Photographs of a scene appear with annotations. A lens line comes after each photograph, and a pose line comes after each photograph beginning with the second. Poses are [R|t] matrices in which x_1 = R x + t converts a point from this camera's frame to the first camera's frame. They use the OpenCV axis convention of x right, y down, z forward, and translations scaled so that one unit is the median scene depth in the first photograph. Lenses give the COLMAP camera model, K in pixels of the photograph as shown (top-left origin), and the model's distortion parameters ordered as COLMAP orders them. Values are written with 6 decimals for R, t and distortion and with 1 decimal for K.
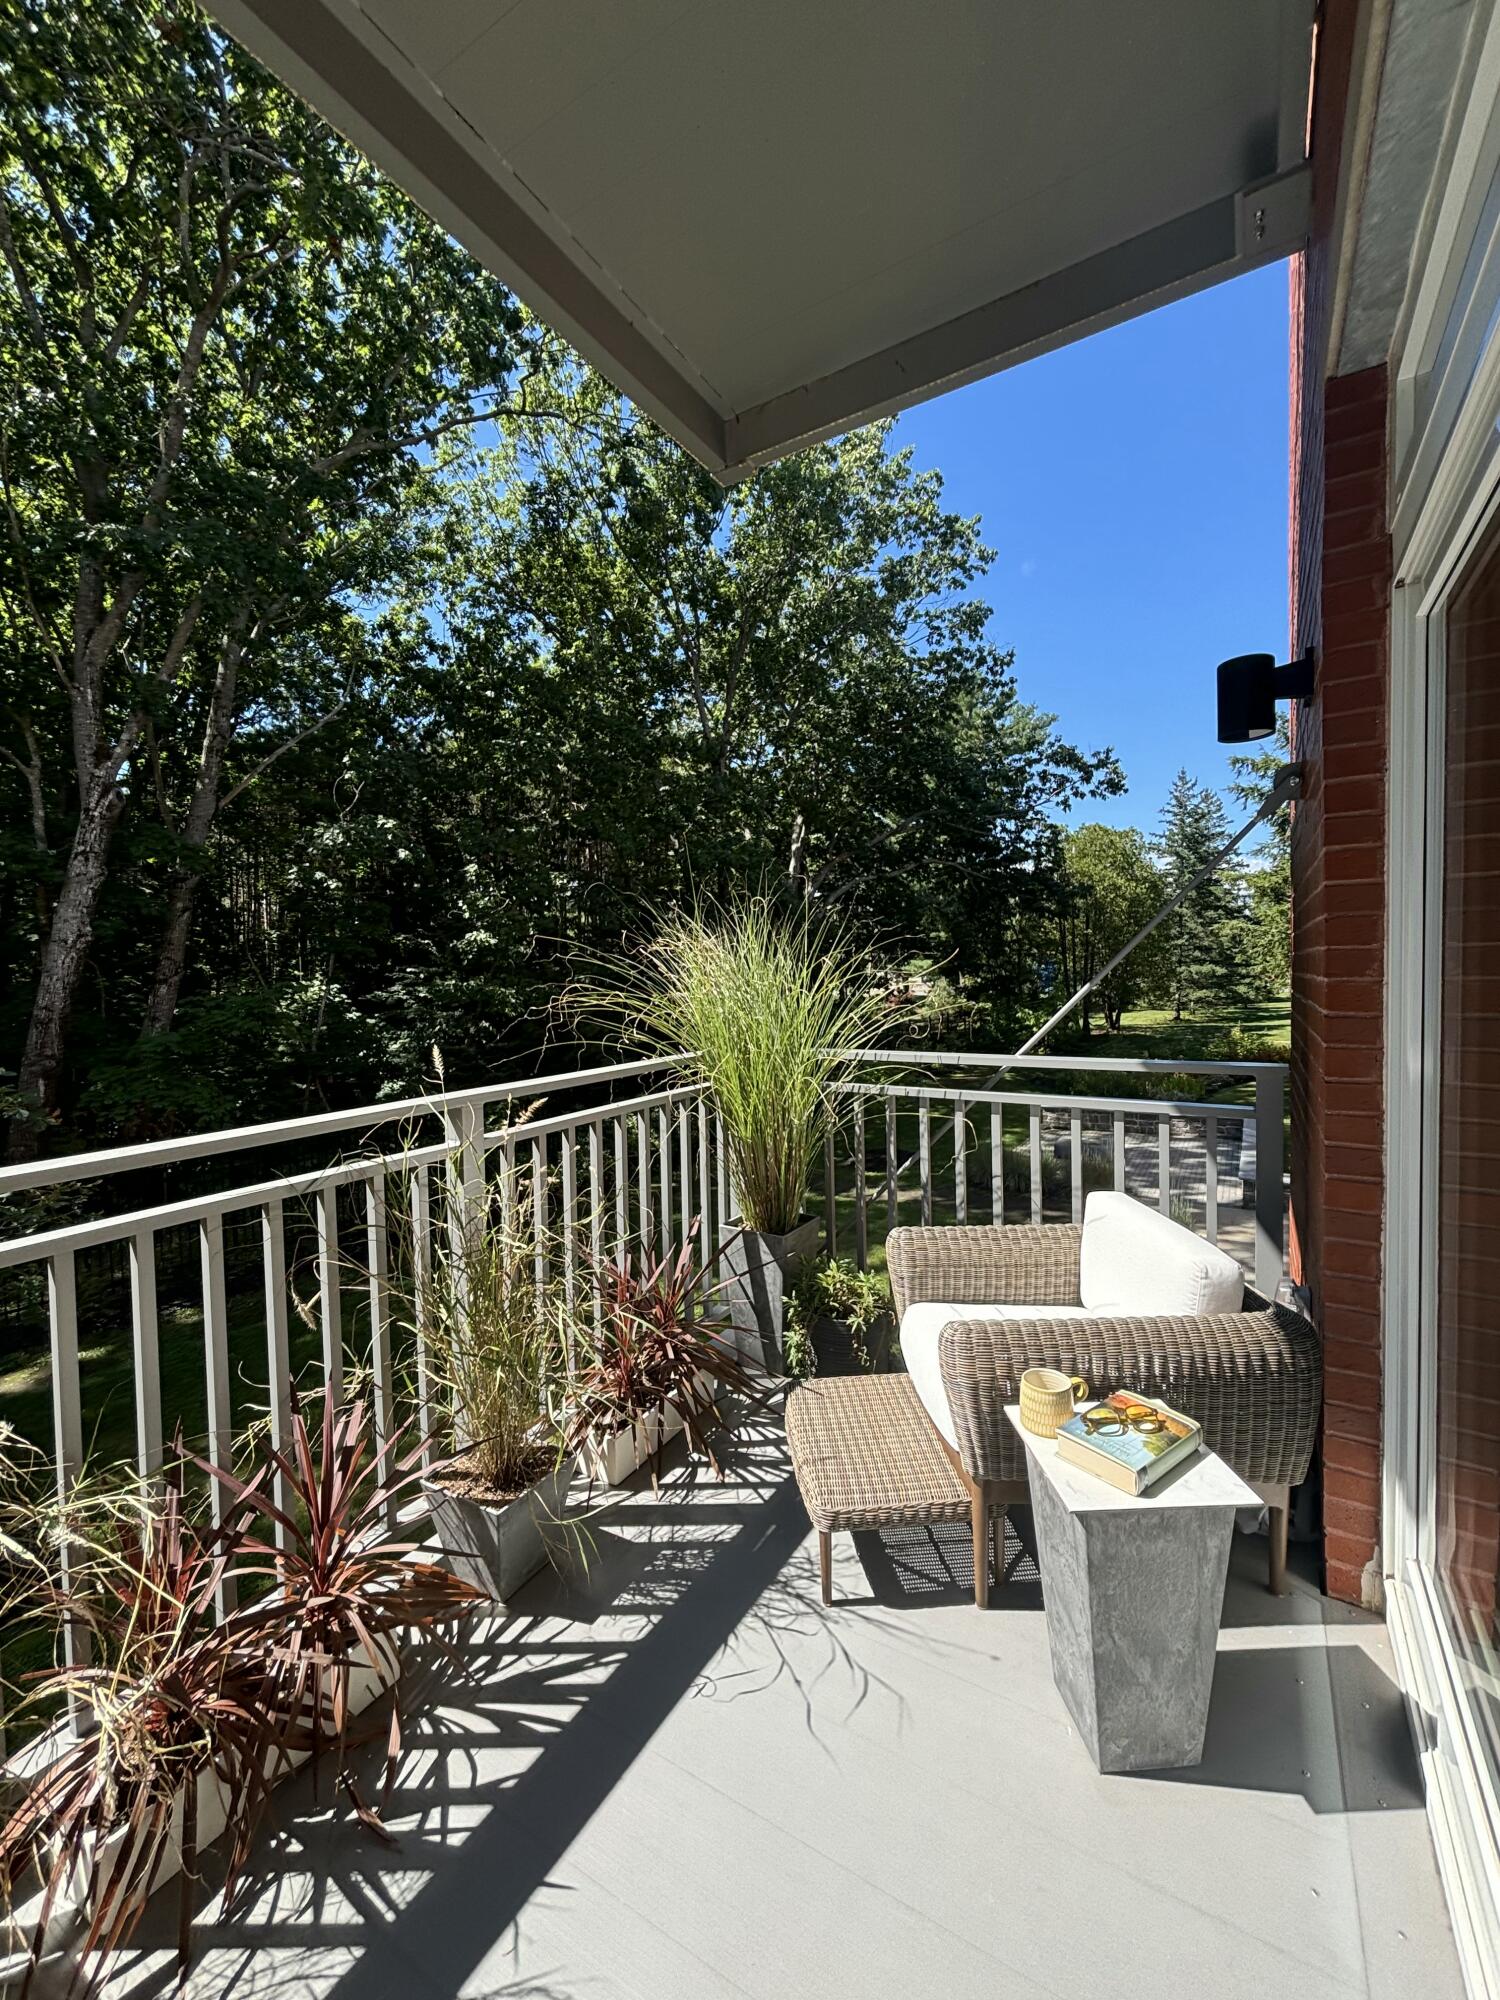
lens RADIAL K [[808.2, 0, 750.0], [0, 808.2, 1000.0], [0, 0, 1]] dist [0.000805, 0.000924]
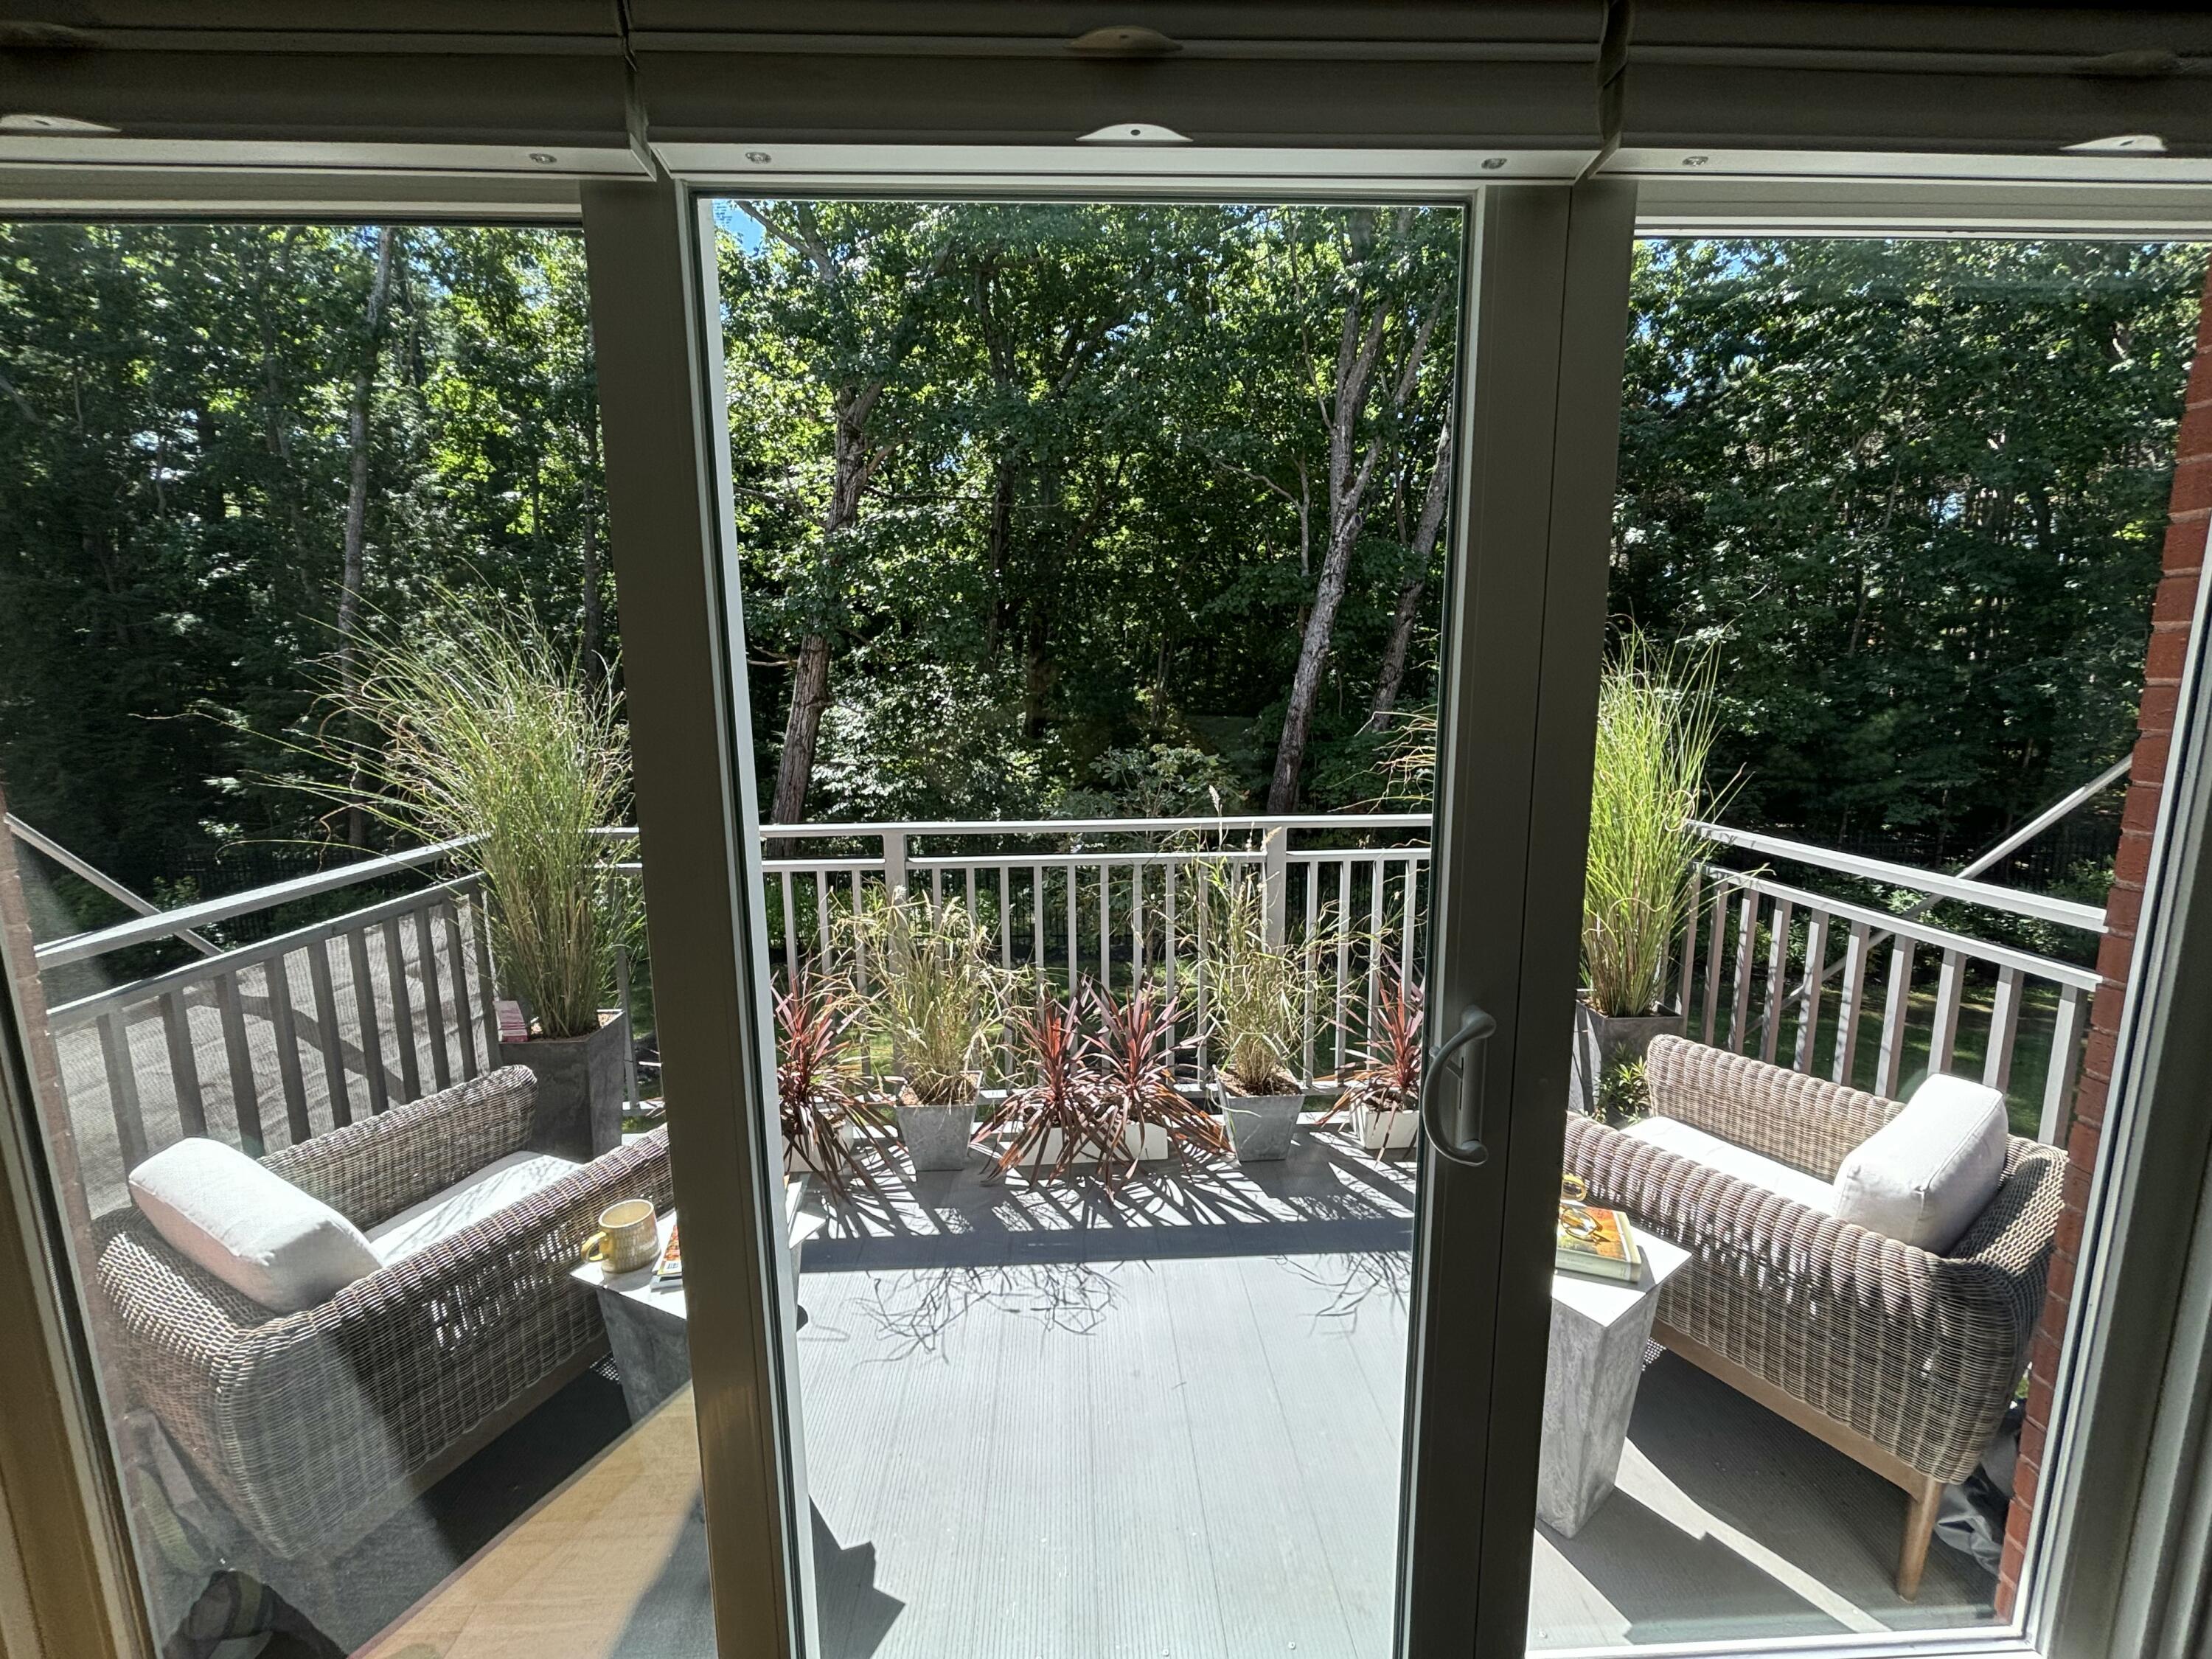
lens RADIAL K [[893.8, 0, 1106.0], [0, 893.8, 829.5], [0, 0, 1]] dist [0.000805, 0.000924]
pose [[0.556370, 0.150933, -0.817112, 0.789367], [-0.032885, 0.986594, 0.159847, -0.104029], [0.830284, -0.062063, 0.553875, -0.064917]]
